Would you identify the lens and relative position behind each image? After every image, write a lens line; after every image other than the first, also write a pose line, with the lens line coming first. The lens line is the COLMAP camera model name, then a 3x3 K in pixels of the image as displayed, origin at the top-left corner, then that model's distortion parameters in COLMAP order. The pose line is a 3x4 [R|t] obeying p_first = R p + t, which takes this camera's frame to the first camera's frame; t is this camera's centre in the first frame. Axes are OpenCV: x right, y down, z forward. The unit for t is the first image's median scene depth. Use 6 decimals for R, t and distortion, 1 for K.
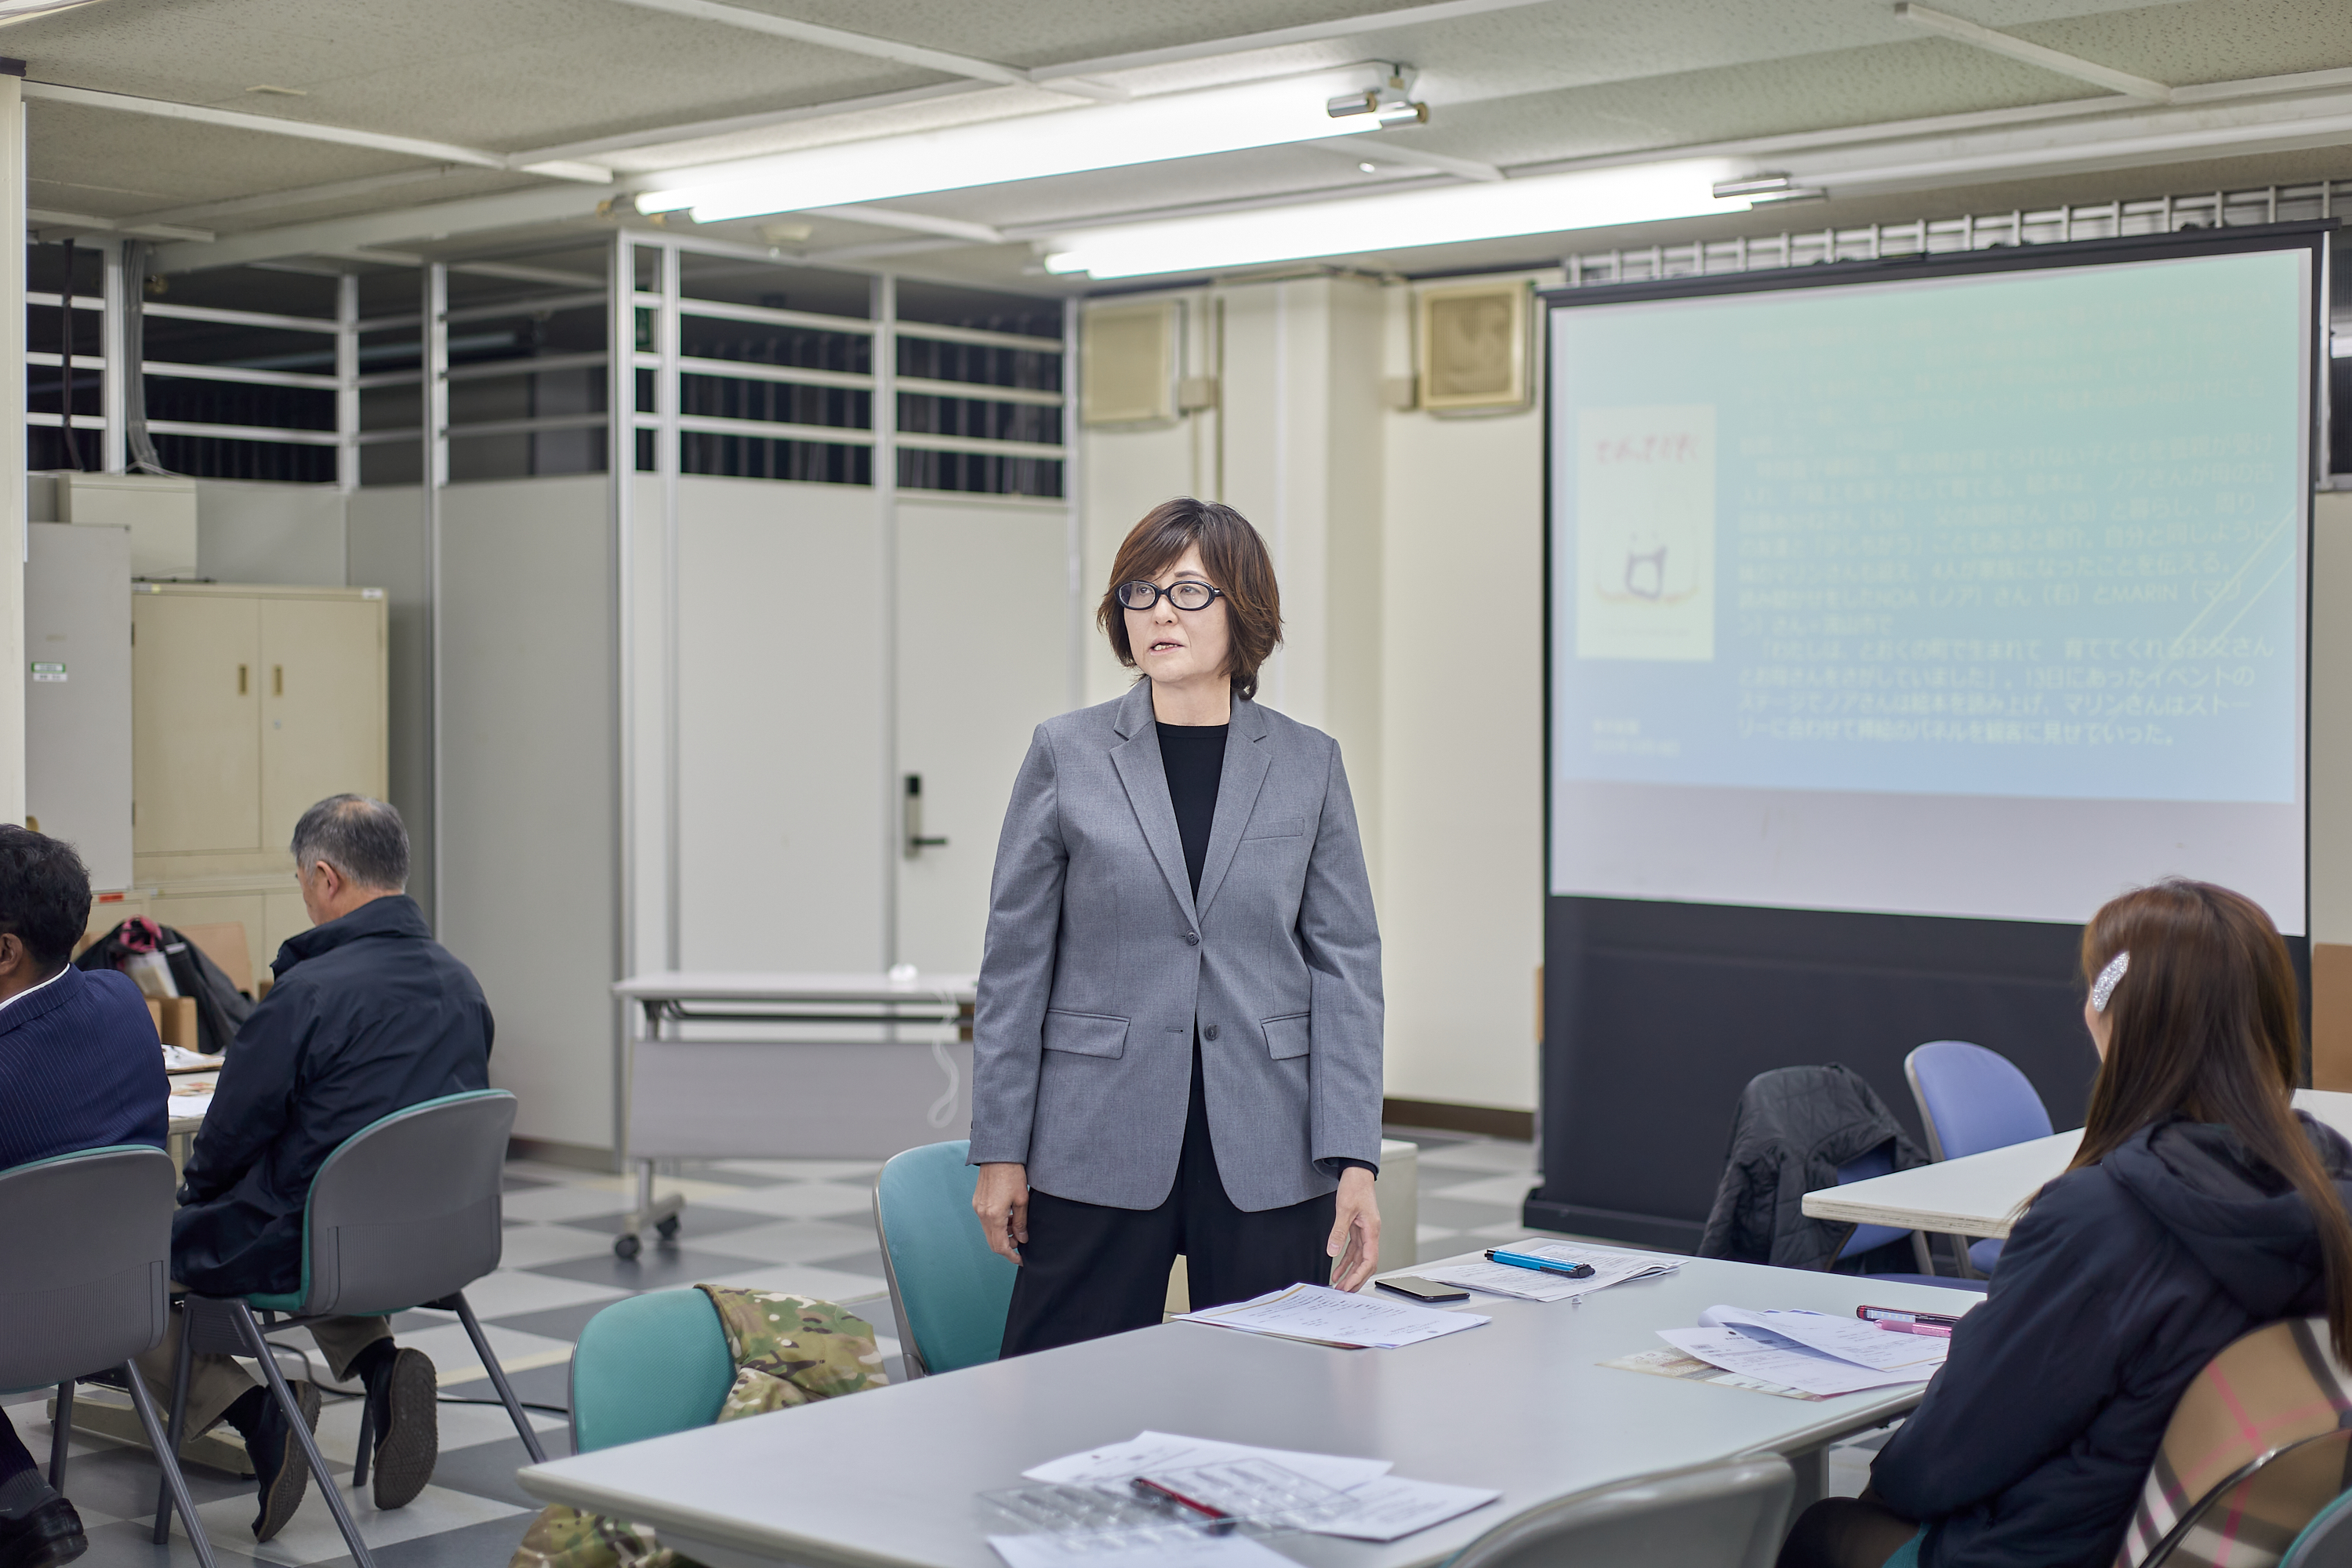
lens RADIAL K [[3328.6, 0, 1176.0], [0, 3328.6, 784.0], [0, 0, 1]] dist [0.074475, -0.374651]
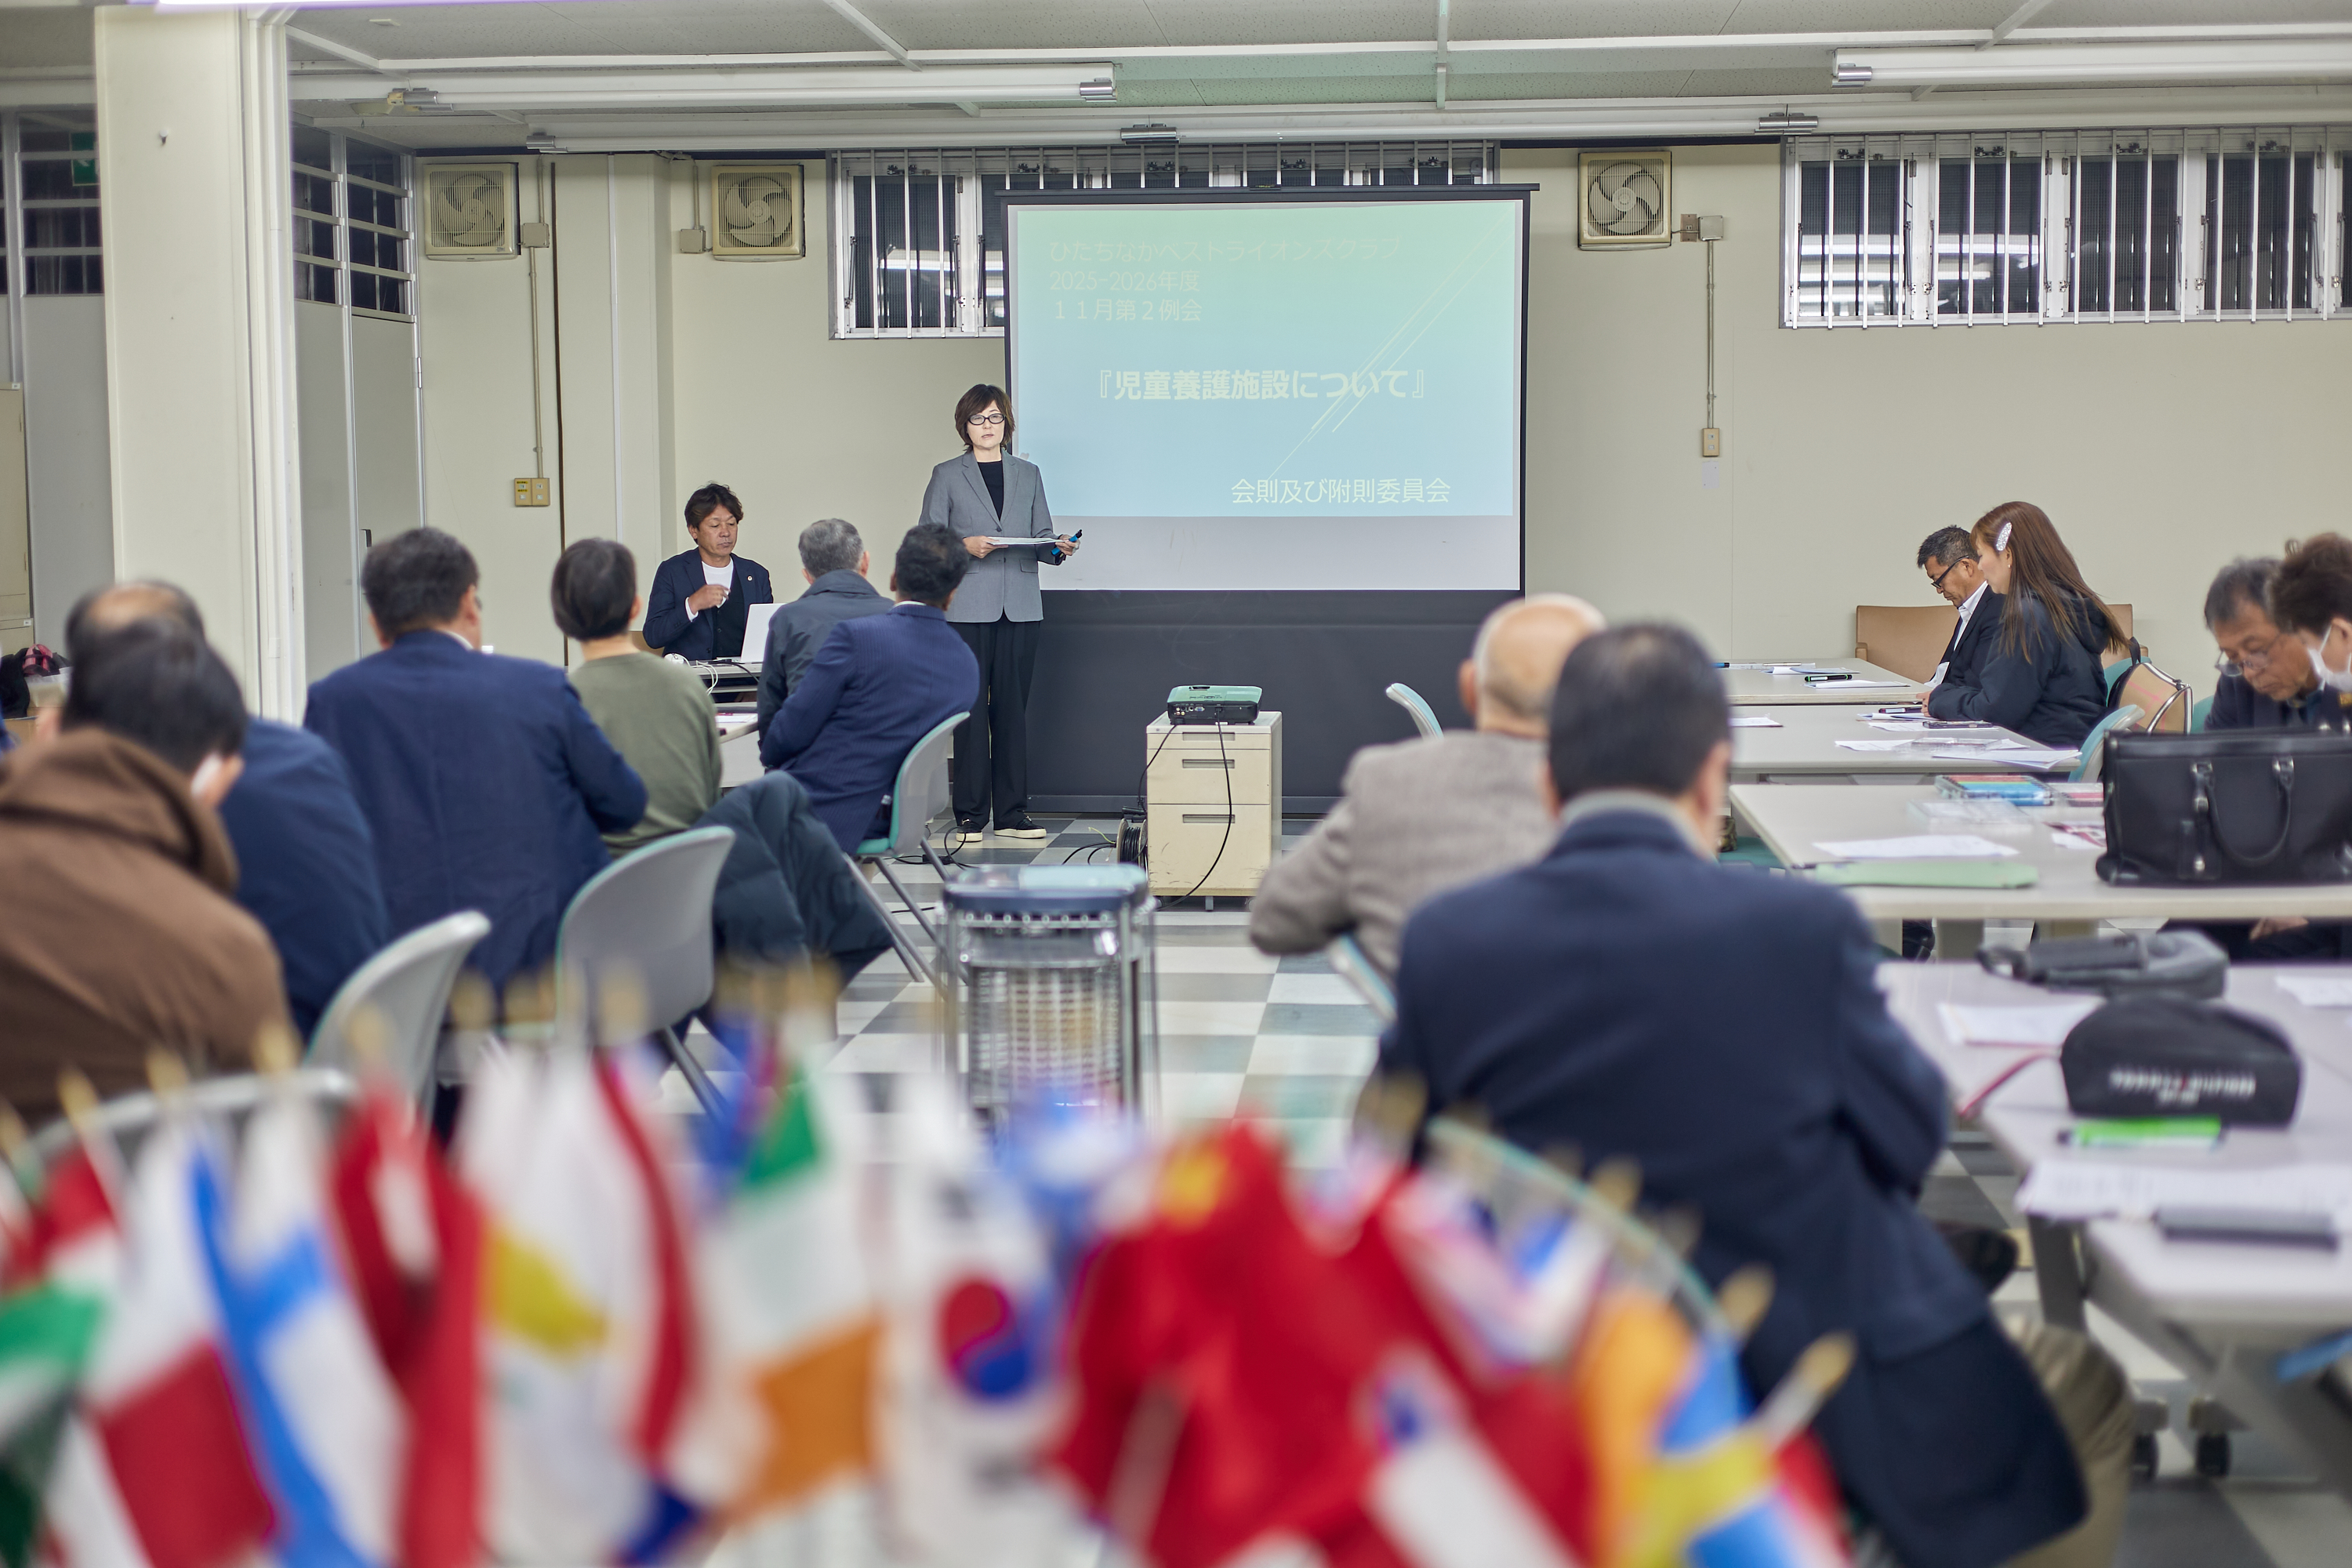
lens RADIAL K [[3284.7, 0, 1186.9], [0, 3284.7, 785.4], [0, 0, 1]] dist [0.031356, 0.058782]
pose [[0.803734, -0.065650, 0.591356, -0.725580], [0.026938, 0.996890, 0.074058, 0.012609], [-0.594379, -0.043593, 0.803003, -0.262243]]
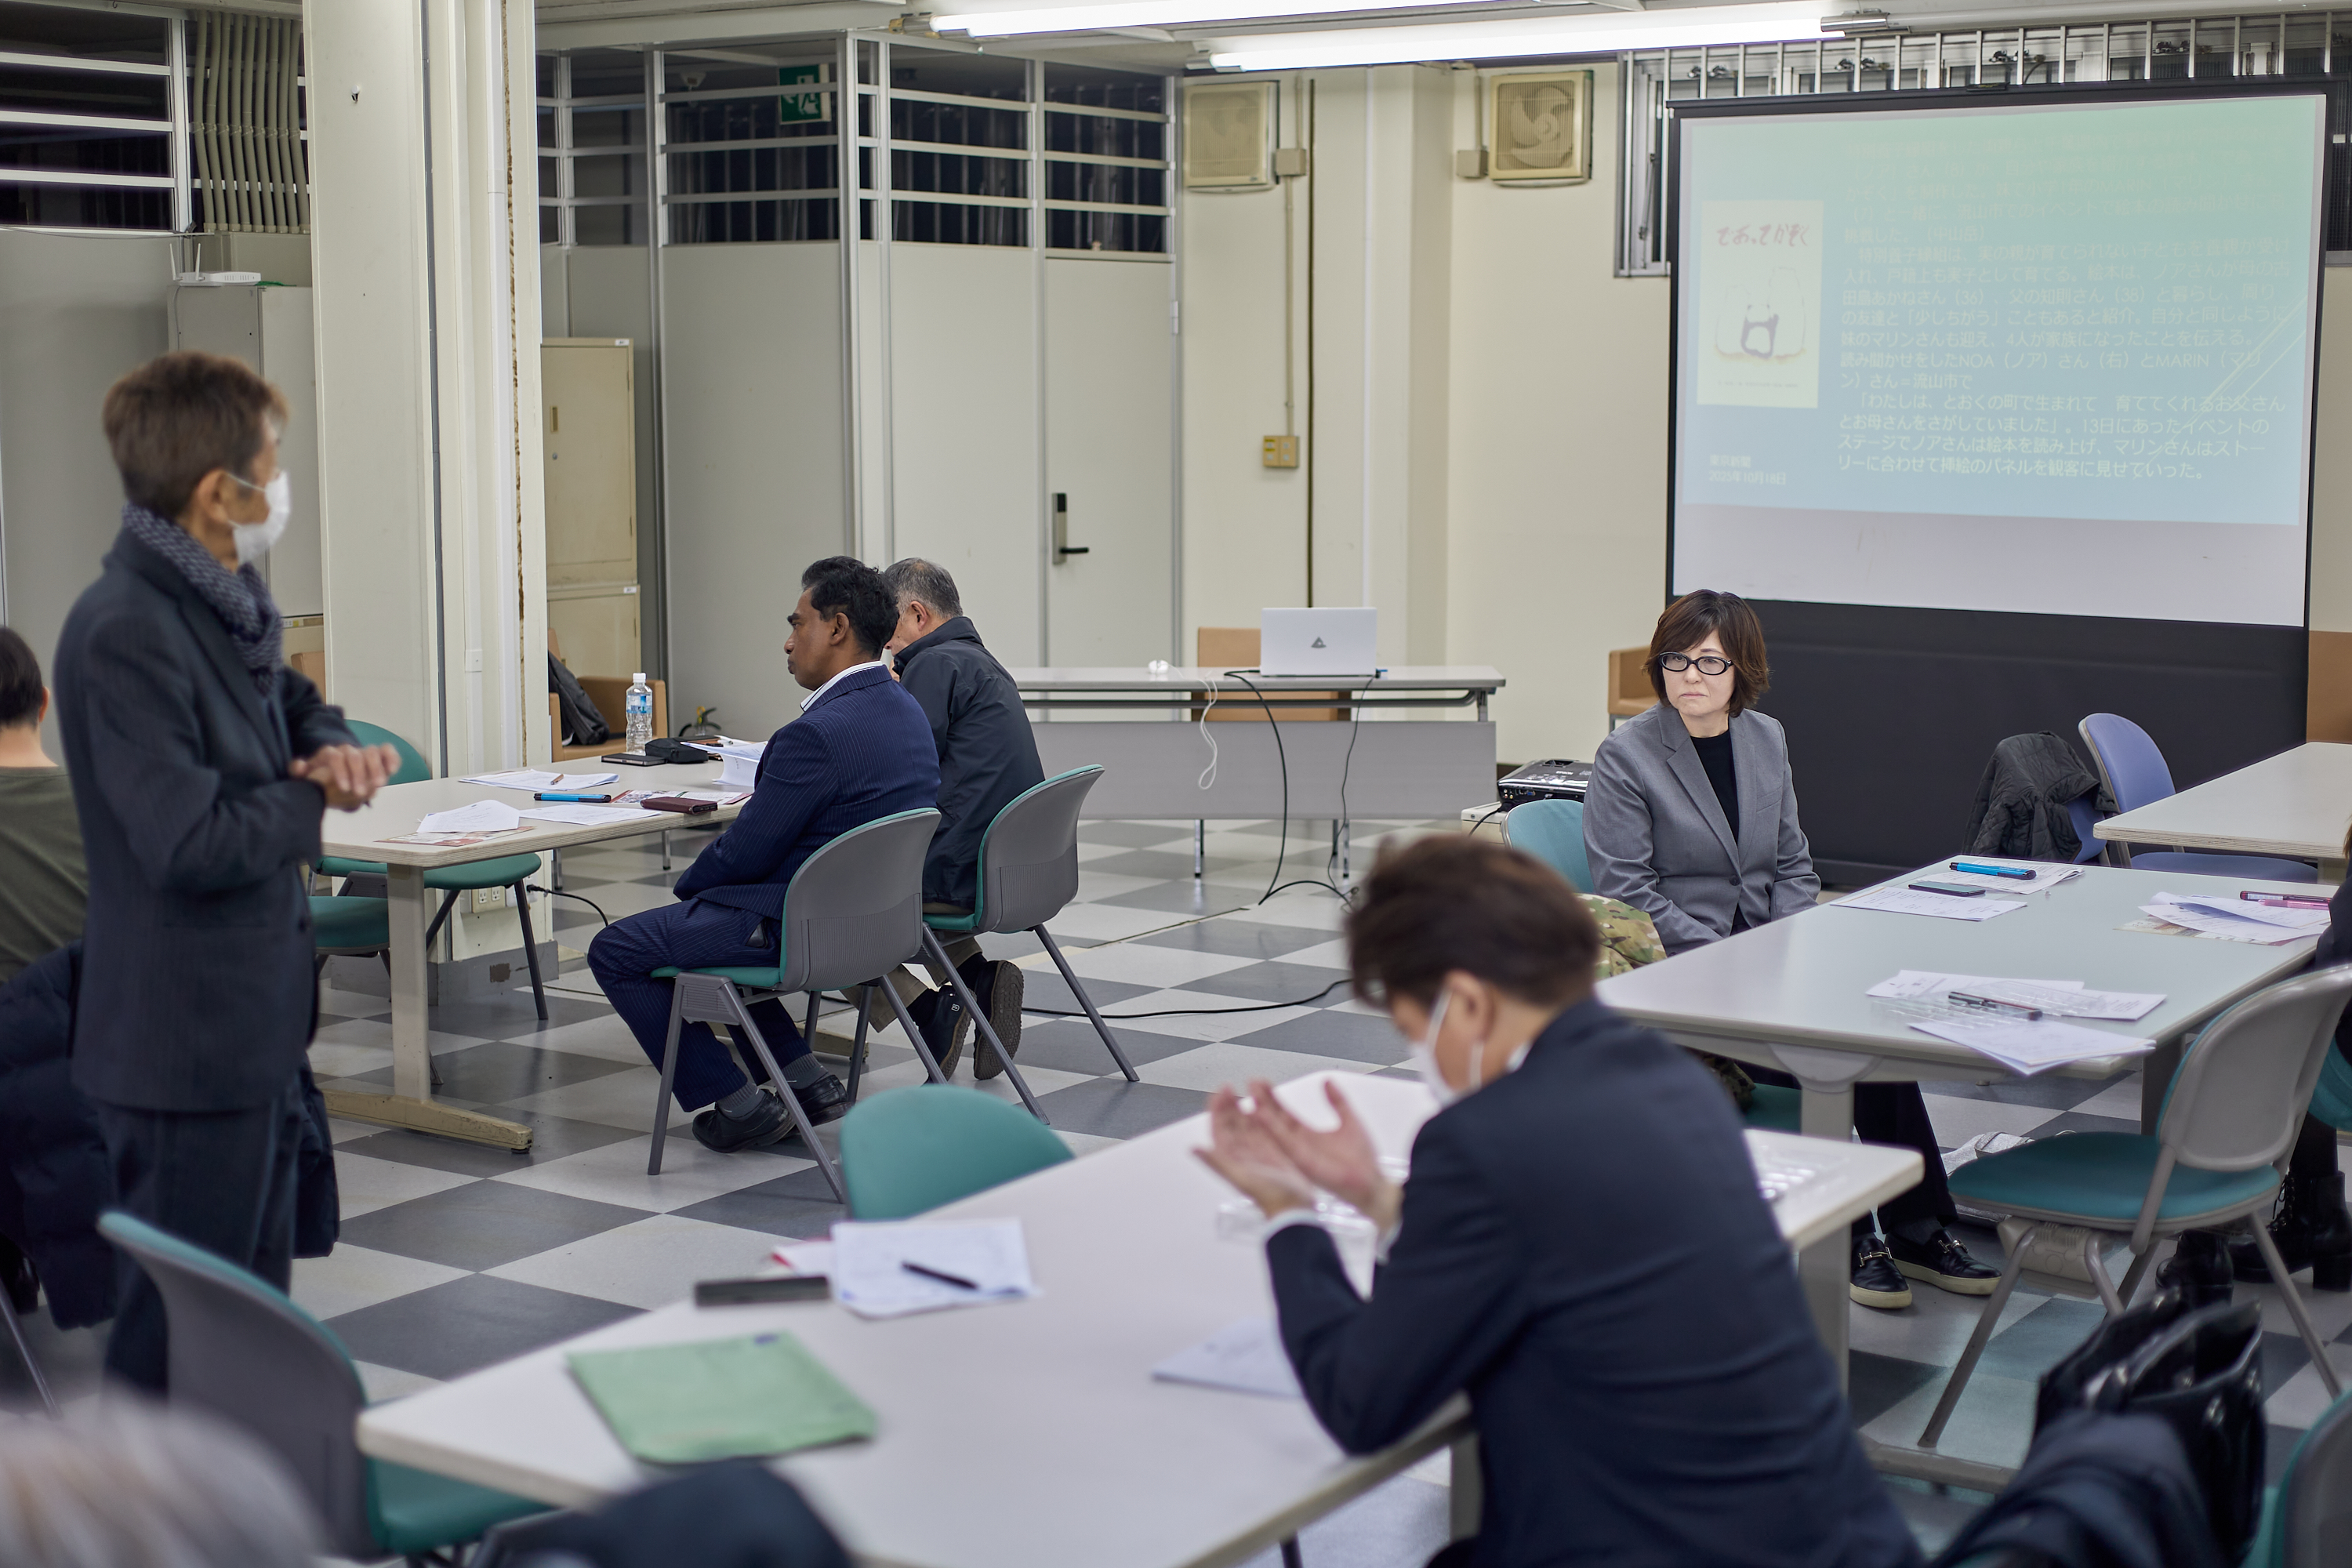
lens RADIAL K [[3313.0, 0, 1183.5], [0, 3313.0, 777.0], [0, 0, 1]] dist [0.063032, -0.285536]
pose [[0.993616, -0.015873, 0.111693, -0.208782], [0.004873, 0.995168, 0.098068, -0.022113], [-0.112710, -0.096898, 0.988892, -0.208057]]
